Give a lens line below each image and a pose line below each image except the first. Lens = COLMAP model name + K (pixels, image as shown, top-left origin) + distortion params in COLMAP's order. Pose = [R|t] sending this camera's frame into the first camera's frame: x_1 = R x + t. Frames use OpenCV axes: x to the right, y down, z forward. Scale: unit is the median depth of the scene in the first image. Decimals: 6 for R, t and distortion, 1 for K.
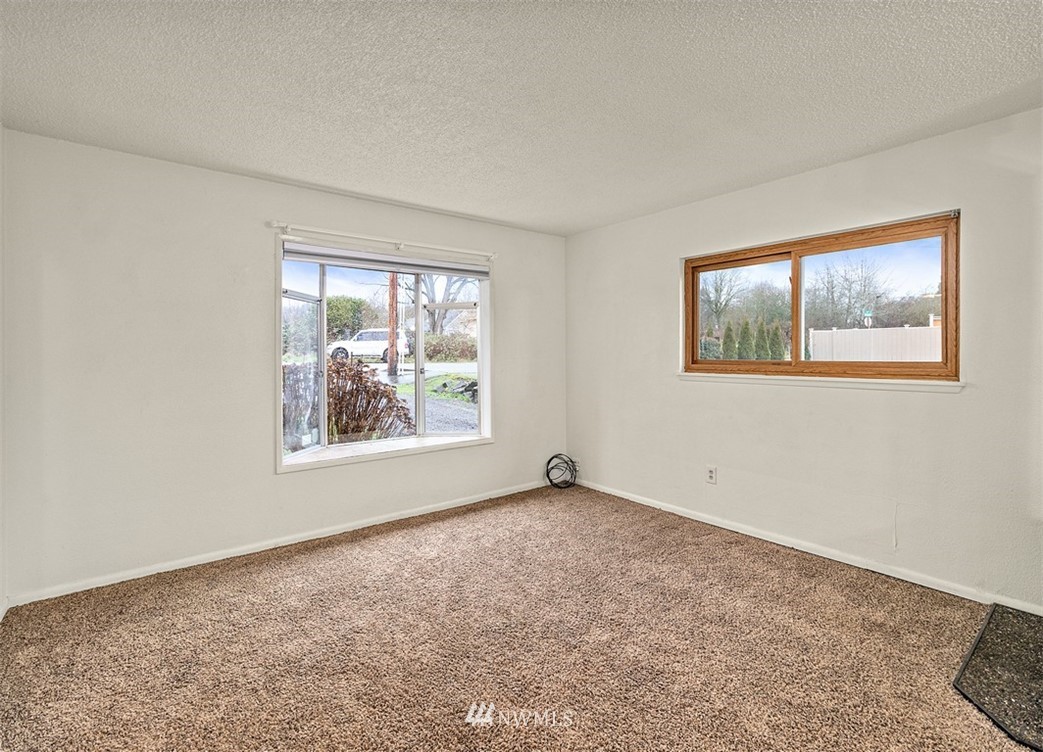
lens RADIAL K [[485.3, 0, 512.0], [0, 485.3, 356.9], [0, 0, 1]] dist [-0.000466, -0.000391]
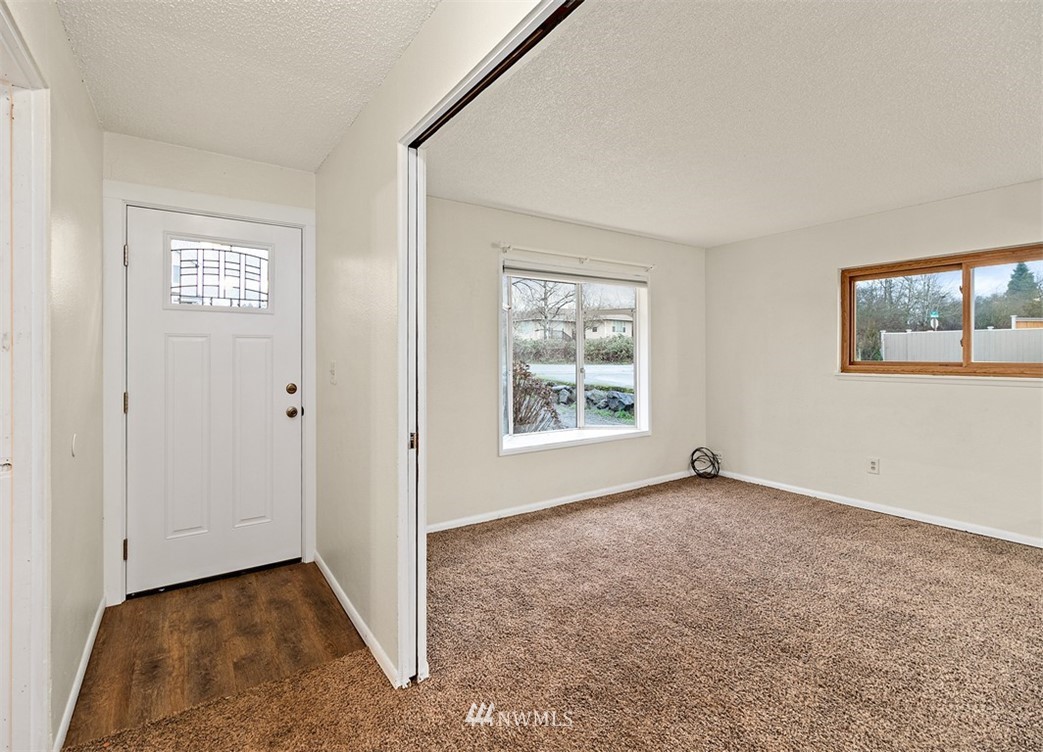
lens RADIAL K [[485.3, 0, 512.0], [0, 485.3, 356.9], [0, 0, 1]] dist [-0.000466, -0.000391]
pose [[0.997231, 0.002983, -0.074308, -0.341707], [-0.003315, 0.999985, -0.004351, 0.003961], [0.074294, 0.004585, 0.997226, -0.165685]]
